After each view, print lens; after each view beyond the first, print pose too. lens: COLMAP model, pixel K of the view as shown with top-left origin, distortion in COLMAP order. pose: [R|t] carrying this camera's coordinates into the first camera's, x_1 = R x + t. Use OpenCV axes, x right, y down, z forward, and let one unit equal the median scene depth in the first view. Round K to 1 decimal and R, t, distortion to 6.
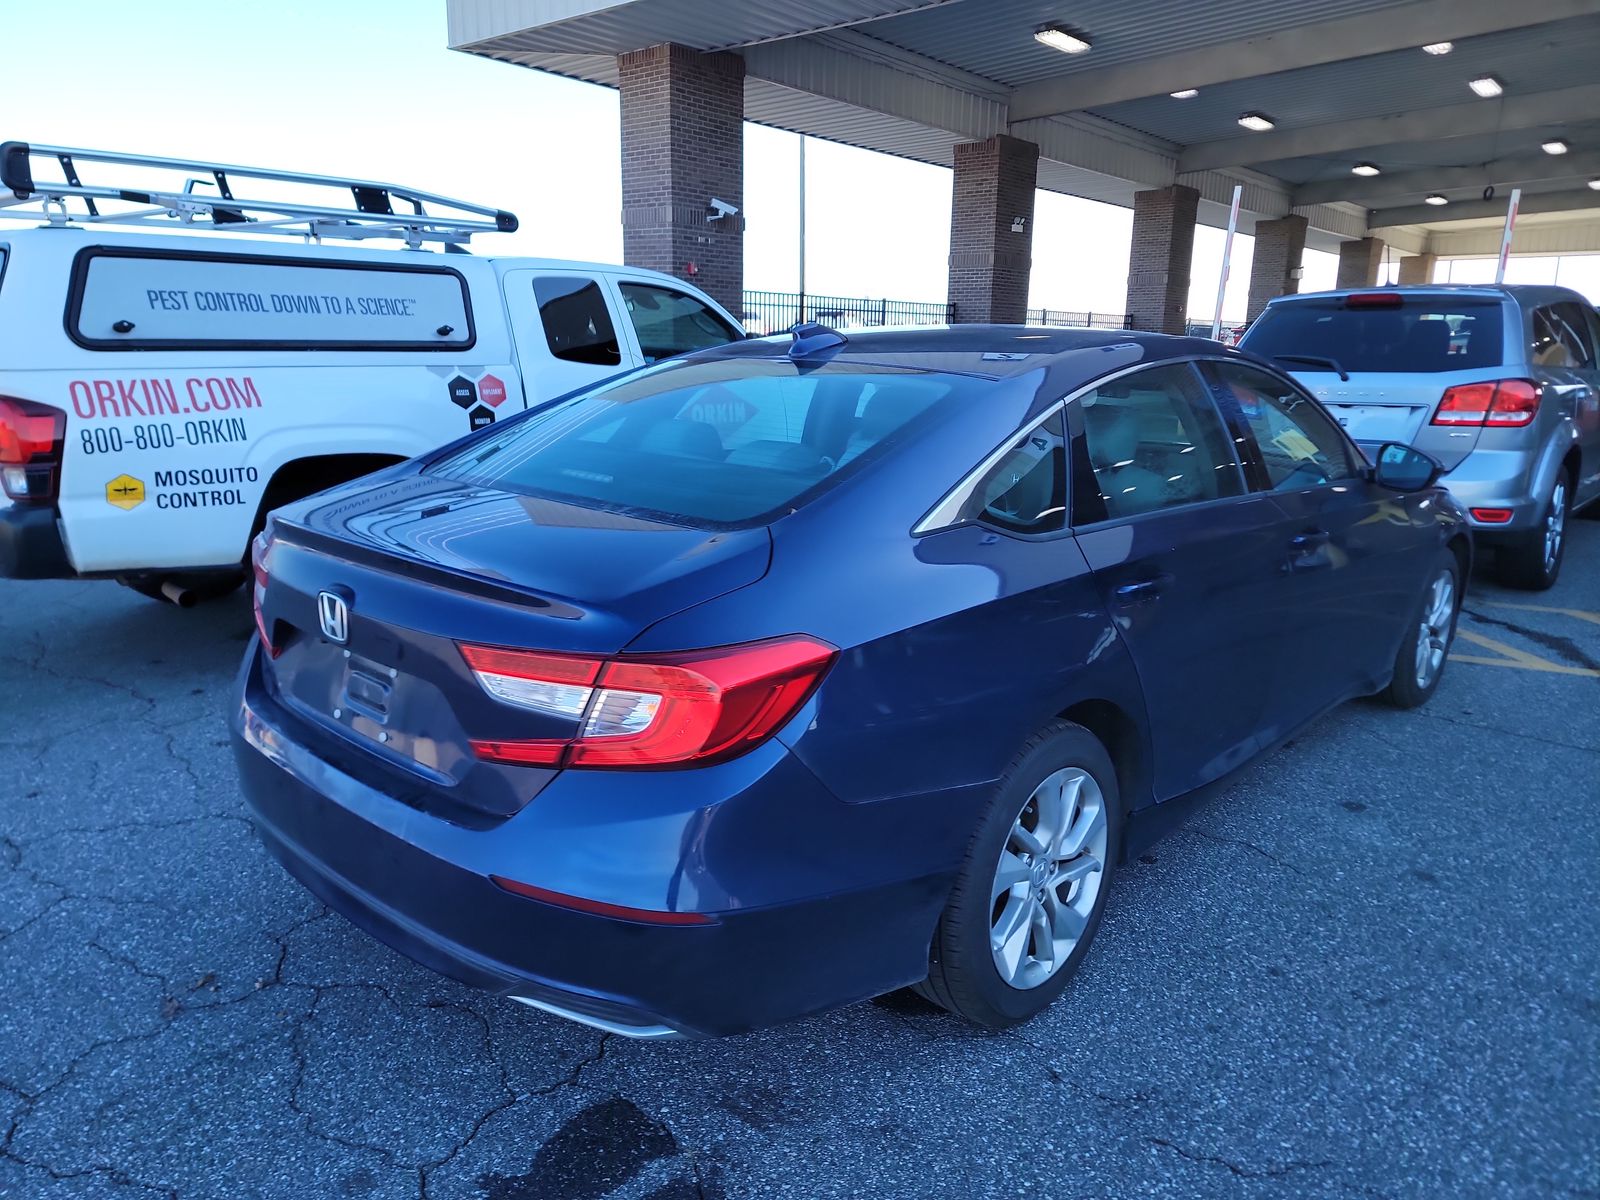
lens RADIAL K [[1136.2, 0, 808.4], [0, 1136.2, 607.5], [0, 0, 1]] dist [0.038624, -0.030848]
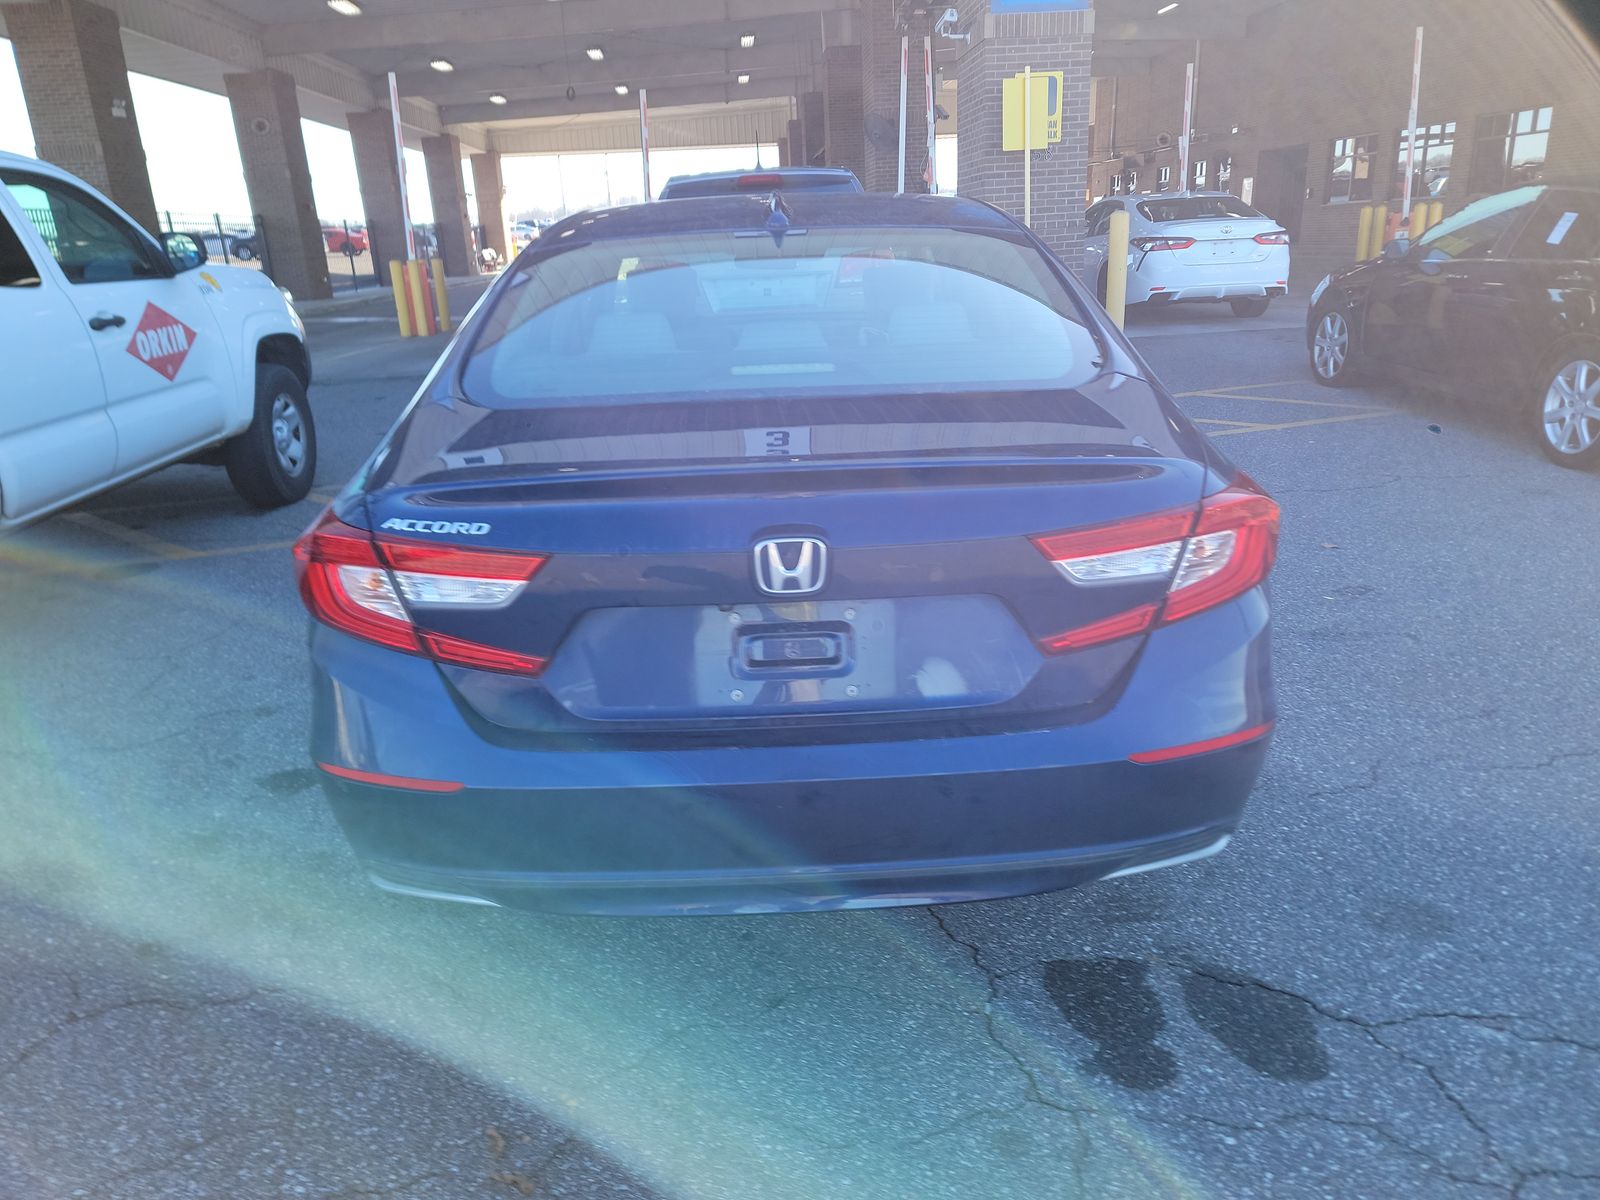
lens RADIAL K [[1136.2, 0, 808.7], [0, 1136.2, 610.5], [0, 0, 1]] dist [0.038624, -0.030848]
pose [[0.704780, -0.265524, 0.657862, -0.390186], [0.212089, 0.963767, 0.161778, -0.036273], [-0.676981, 0.025507, 0.735558, 0.169643]]
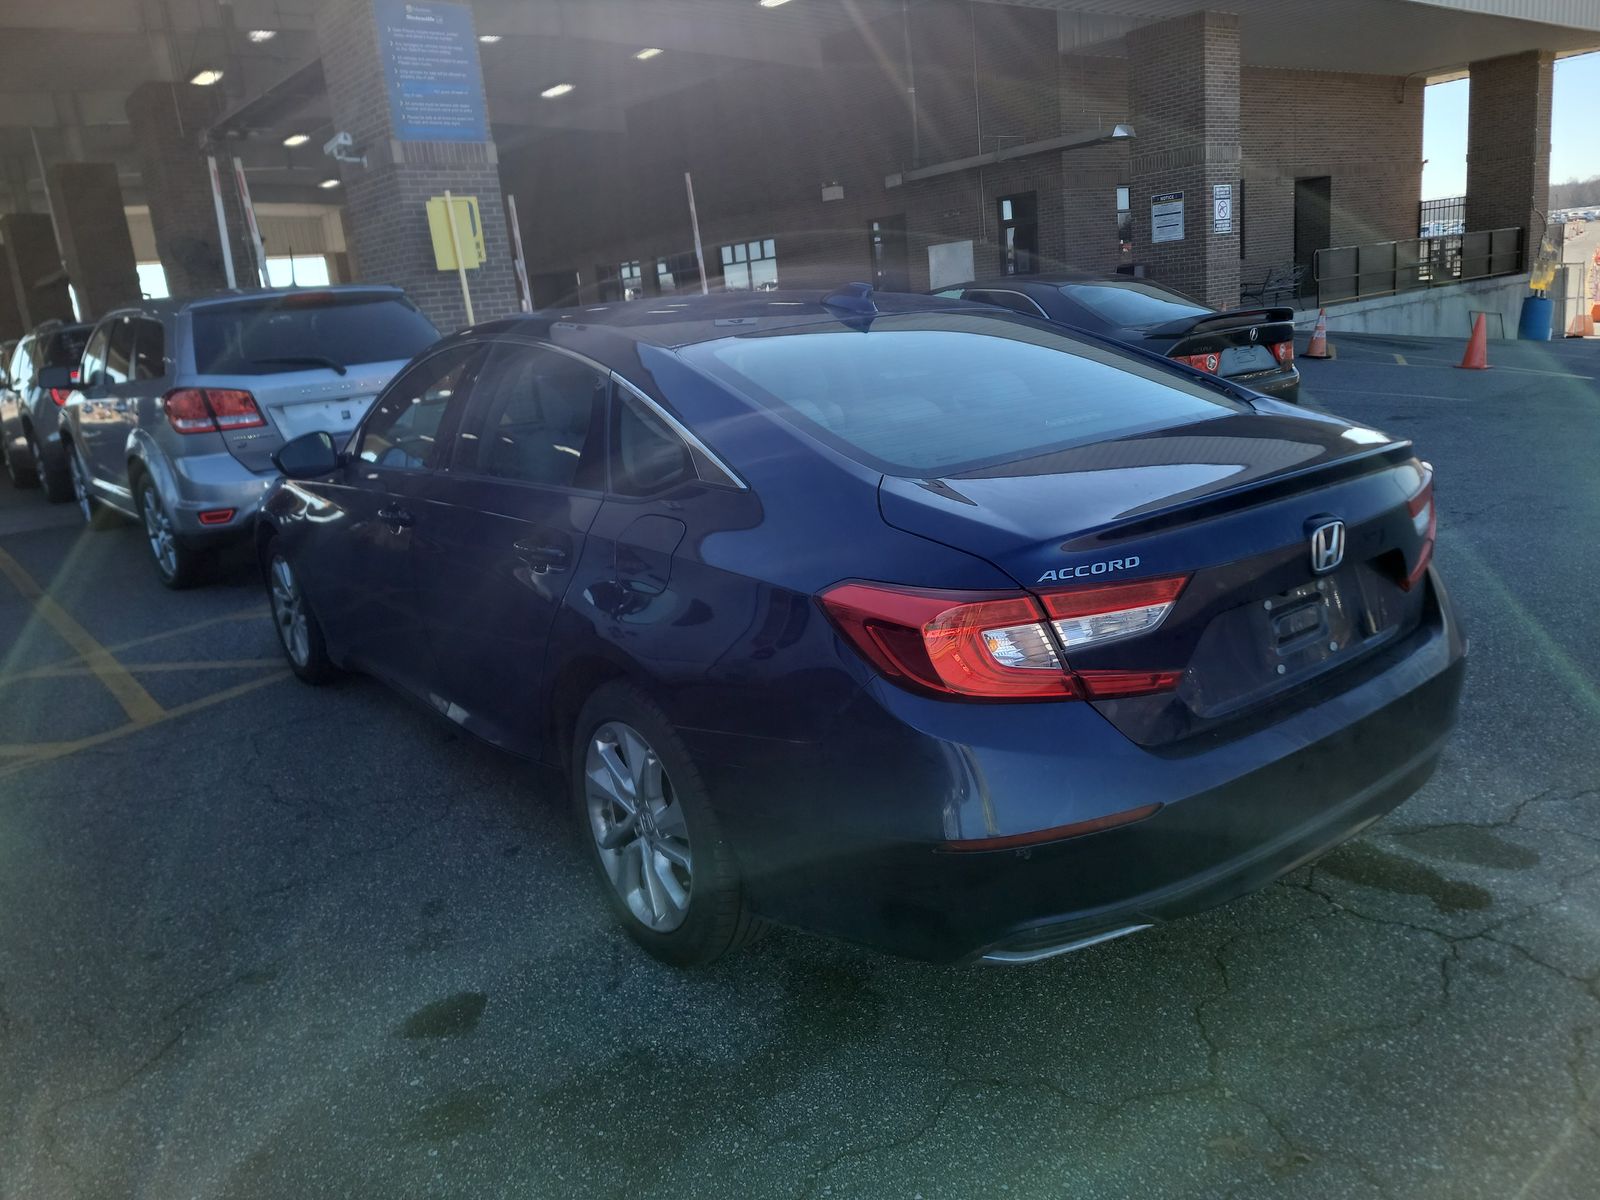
lens RADIAL K [[1136.2, 0, 806.6], [0, 1136.2, 589.2], [0, 0, 1]] dist [0.038624, -0.030848]
pose [[0.170082, -0.267440, 0.948445, -0.601074], [0.307083, 0.928927, 0.206868, -0.126854], [-0.936361, 0.256067, 0.240121, 0.500411]]
